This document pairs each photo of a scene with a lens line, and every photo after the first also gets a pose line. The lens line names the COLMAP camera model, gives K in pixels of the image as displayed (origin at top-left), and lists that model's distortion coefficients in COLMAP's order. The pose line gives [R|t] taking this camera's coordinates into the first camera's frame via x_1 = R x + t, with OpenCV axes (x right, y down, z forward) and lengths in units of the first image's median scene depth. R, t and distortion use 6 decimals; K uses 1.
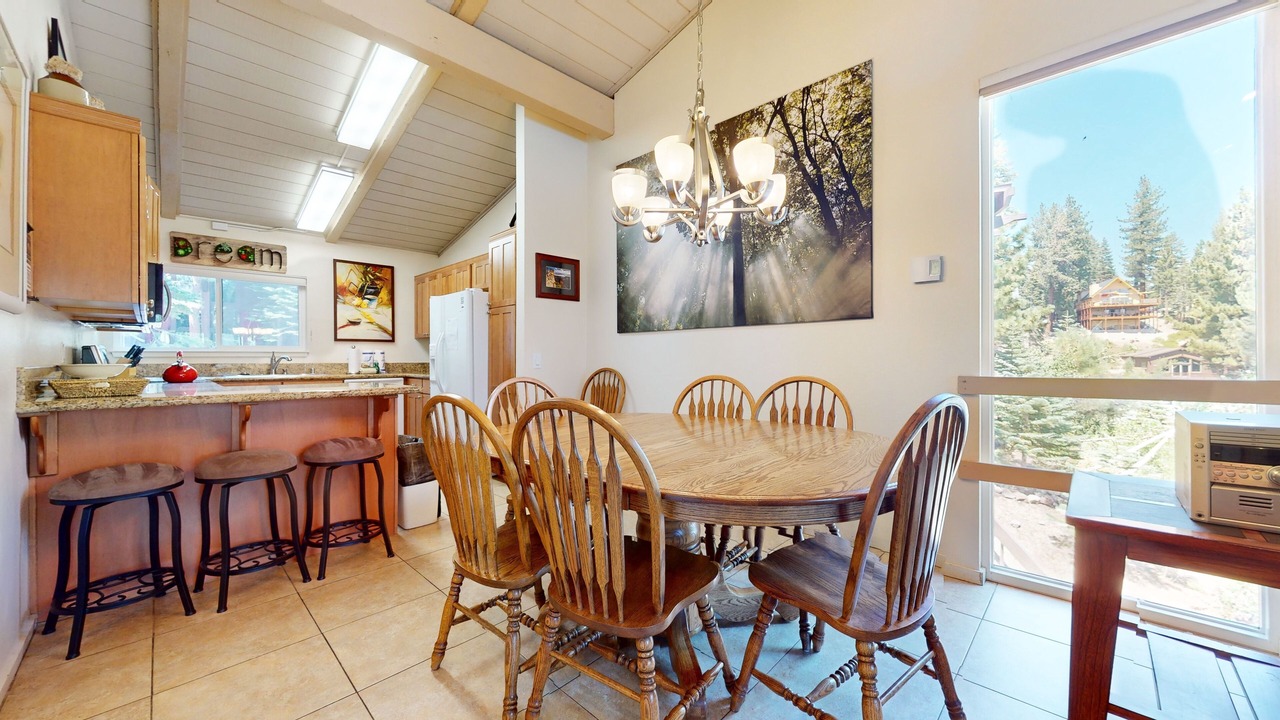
lens RADIAL K [[469.2, 0, 640.1], [0, 469.2, 361.6], [0, 0, 1]] dist [-0.000275, 0.000036]
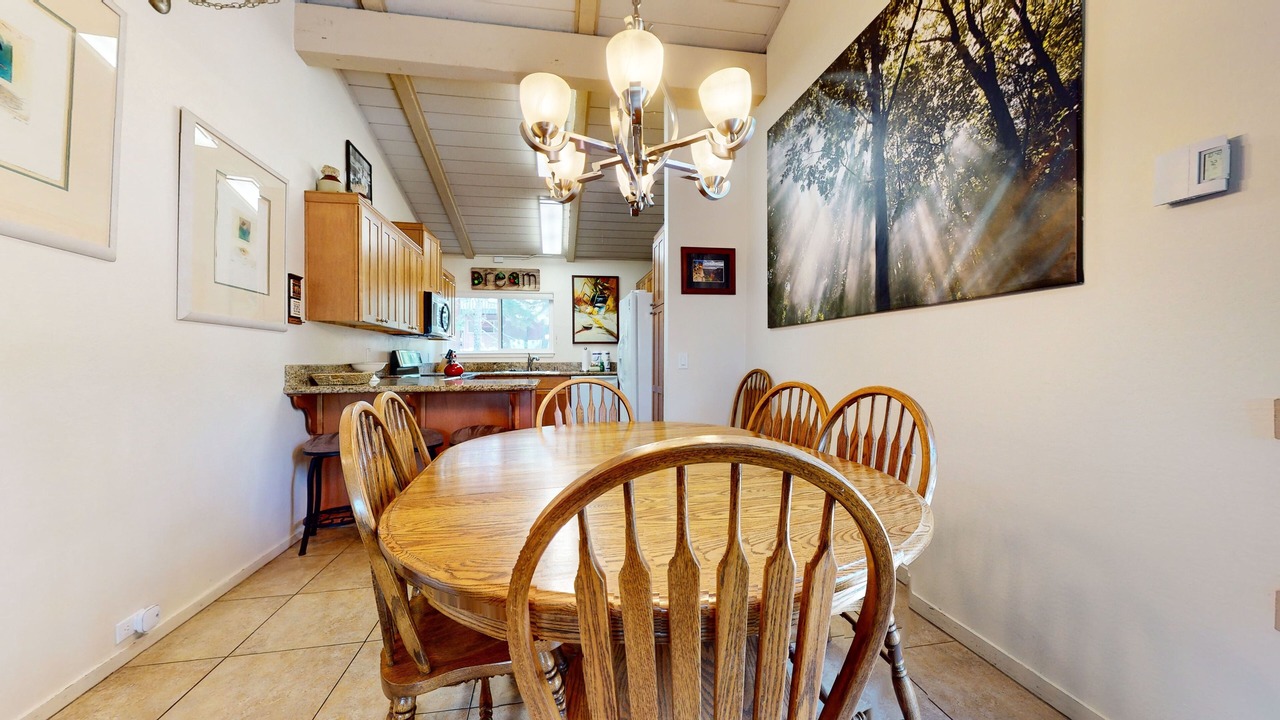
lens RADIAL K [[469.2, 0, 640.1], [0, 469.2, 361.6], [0, 0, 1]] dist [-0.000275, 0.000036]
pose [[0.815770, 0.002566, -0.578370, 0.300744], [-0.001550, 0.999996, 0.002251, -0.002282], [0.578374, -0.000940, 0.815771, 0.203667]]
